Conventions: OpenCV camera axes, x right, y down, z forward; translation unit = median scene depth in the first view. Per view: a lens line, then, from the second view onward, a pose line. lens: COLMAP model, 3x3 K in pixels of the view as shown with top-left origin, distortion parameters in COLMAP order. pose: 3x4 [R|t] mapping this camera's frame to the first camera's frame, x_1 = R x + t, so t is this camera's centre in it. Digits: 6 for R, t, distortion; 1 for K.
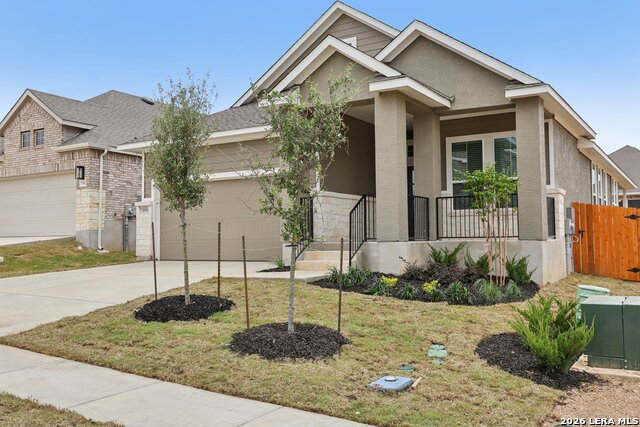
lens RADIAL K [[618.6, 0, 320.1], [0, 618.6, 212.4], [0, 0, 1]] dist [0.015903, 0.000000]
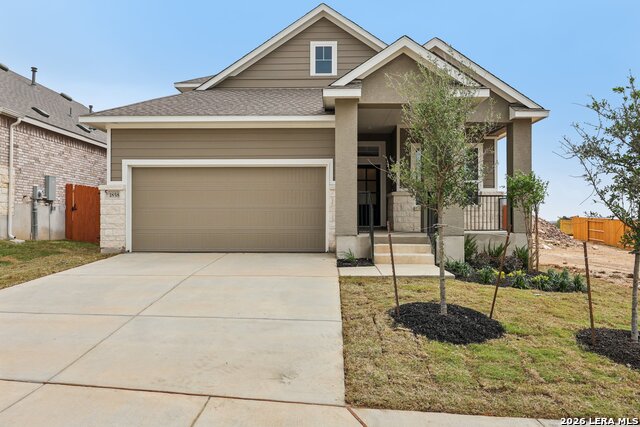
lens RADIAL K [[489.0, 0, 319.4], [0, 489.0, 215.6], [0, 0, 1]] dist [0.013268, 0.003071]
pose [[0.861937, 0.013443, 0.506837, -0.384531], [-0.032677, 0.999043, 0.029073, -0.004243], [-0.505961, -0.041621, 0.861552, 0.258158]]
